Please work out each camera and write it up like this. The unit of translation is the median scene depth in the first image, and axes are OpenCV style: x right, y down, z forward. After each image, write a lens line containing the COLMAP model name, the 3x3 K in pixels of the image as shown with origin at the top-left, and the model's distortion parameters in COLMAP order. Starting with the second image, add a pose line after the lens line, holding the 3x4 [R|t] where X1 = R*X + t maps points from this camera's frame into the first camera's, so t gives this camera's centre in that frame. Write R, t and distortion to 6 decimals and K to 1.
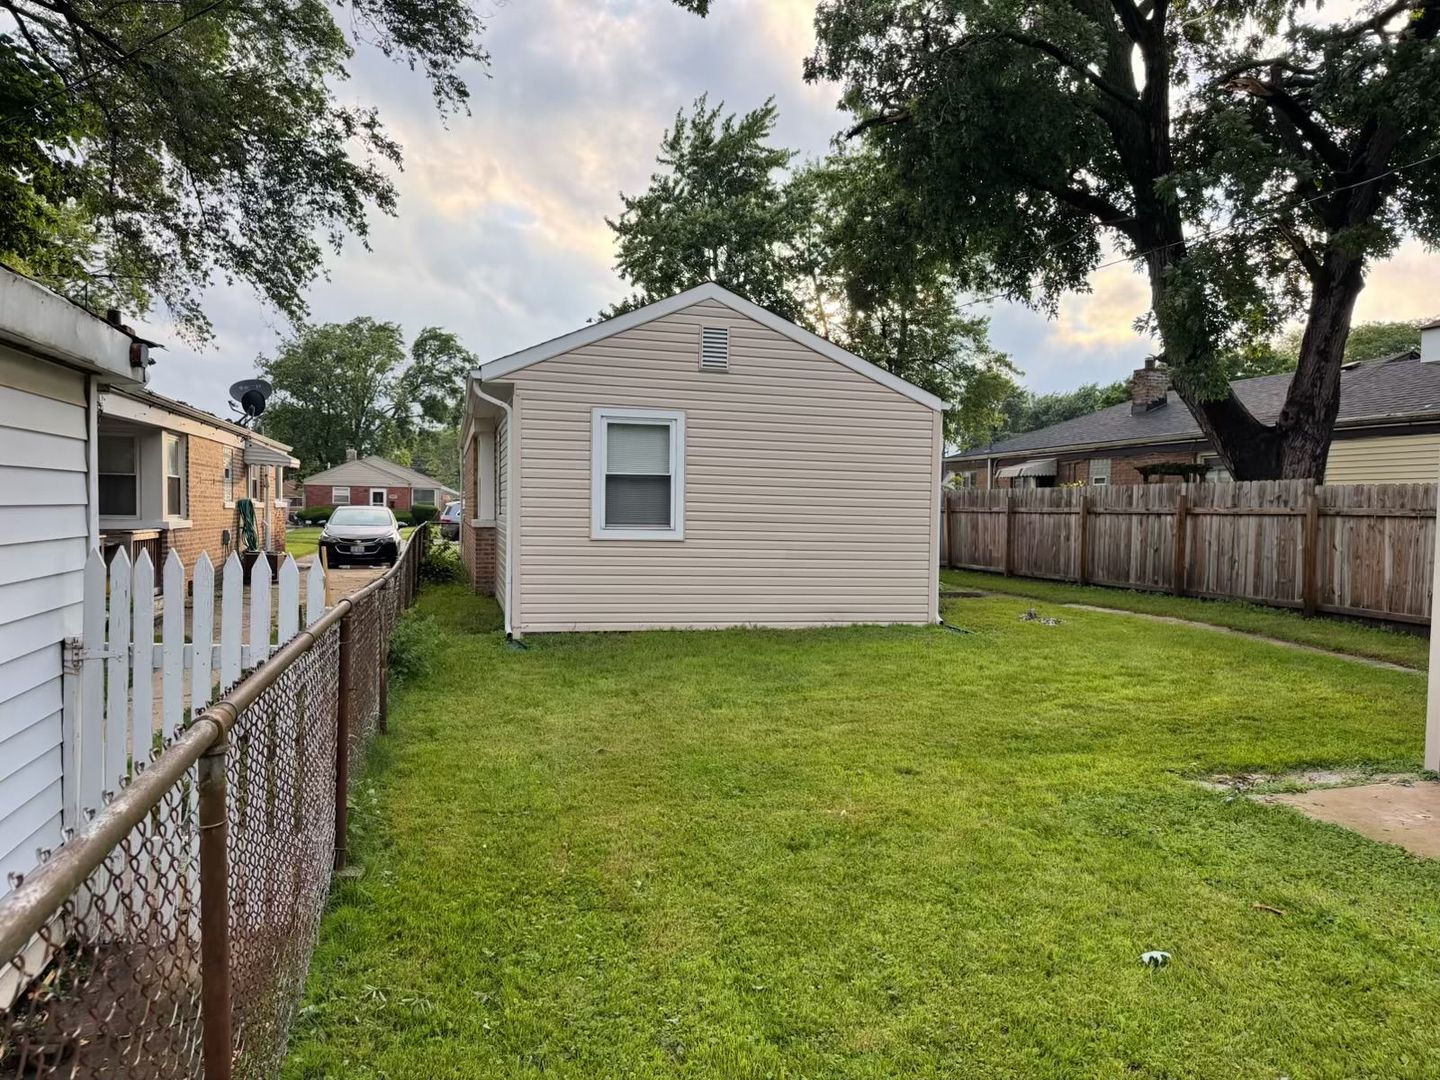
lens RADIAL K [[1025.0, 0, 712.5], [0, 1025.0, 540.5], [0, 0, 1]] dist [0.031105, -0.024745]
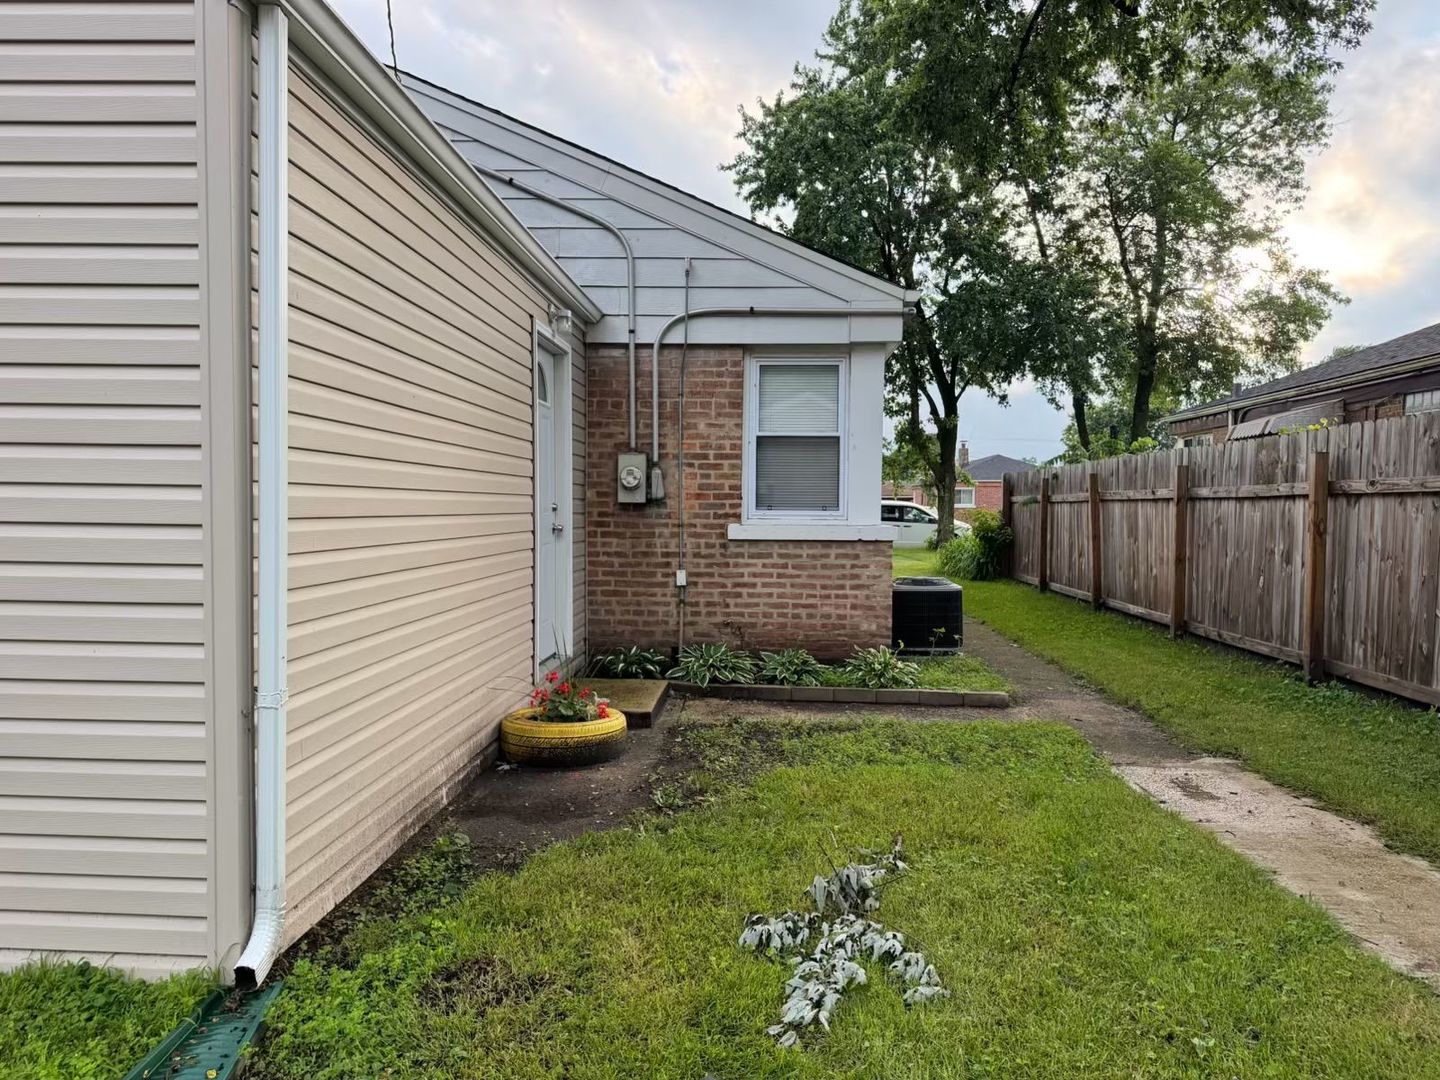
lens RADIAL K [[1025.0, 0, 749.0], [0, 1025.0, 531.4], [0, 0, 1]] dist [0.031105, -0.024745]
pose [[0.959184, -0.000971, -0.282781, 0.279374], [-0.002312, 0.999934, -0.011278, -0.008011], [0.282773, 0.011472, 0.959118, 0.592227]]
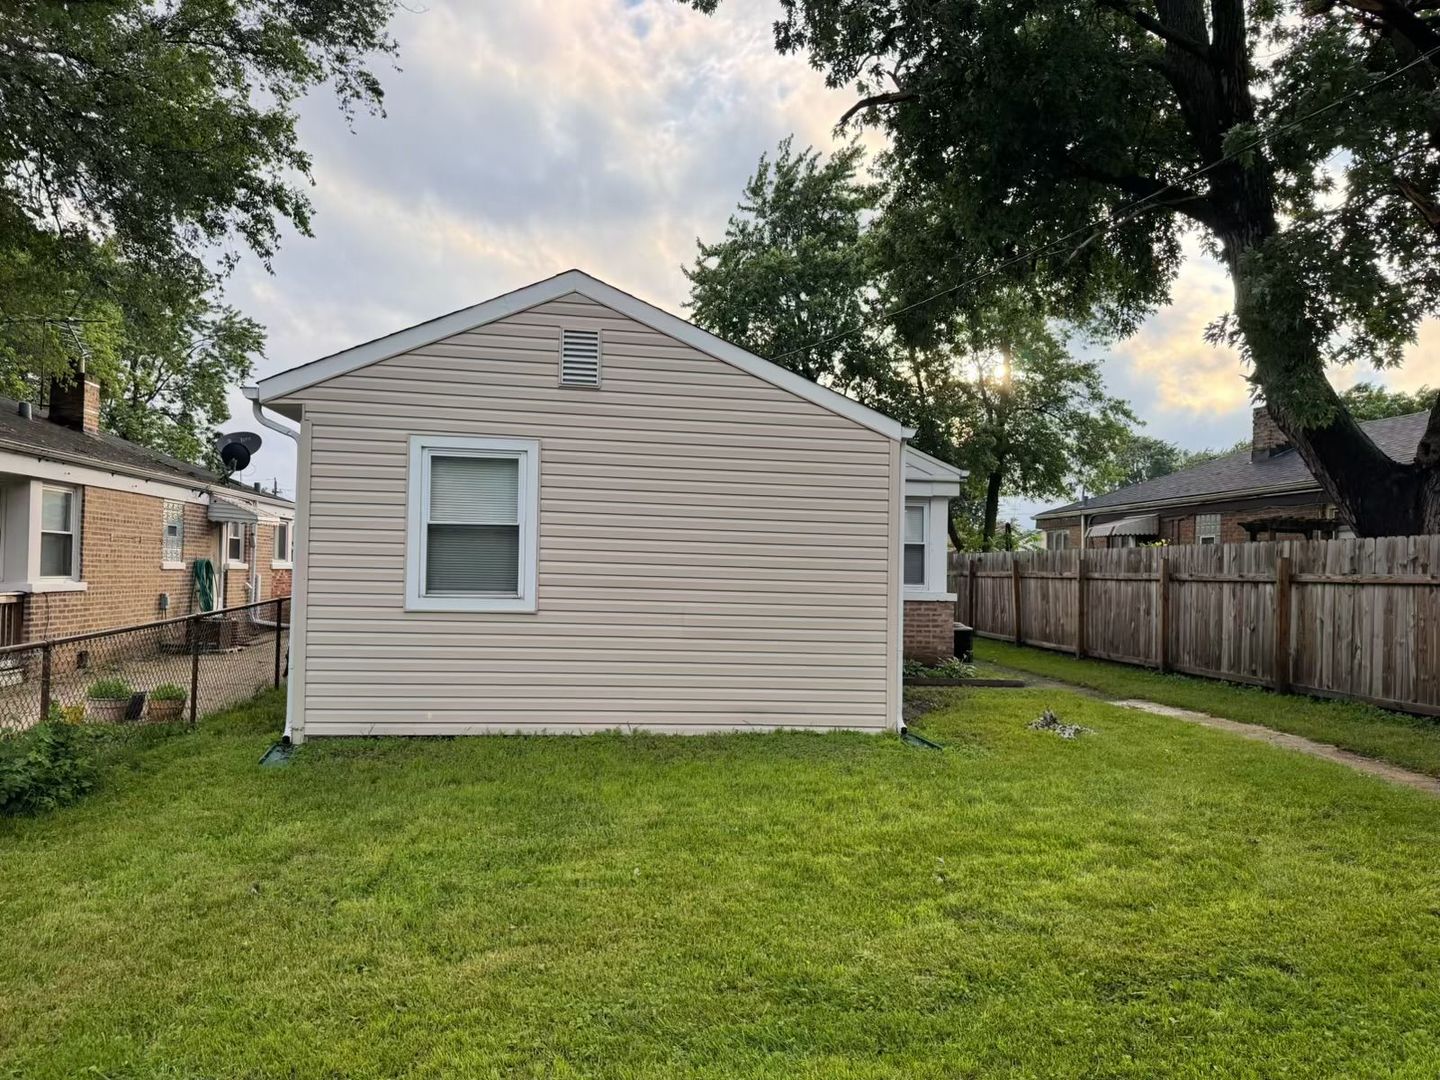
lens RADIAL K [[1025.0, 0, 720.8], [0, 1025.0, 535.6], [0, 0, 1]] dist [0.031105, -0.024745]
pose [[0.990836, -0.000103, -0.135069, 0.139762], [-0.009059, 0.997697, -0.067214, -0.004844], [0.134765, 0.067822, 0.988554, 0.187229]]
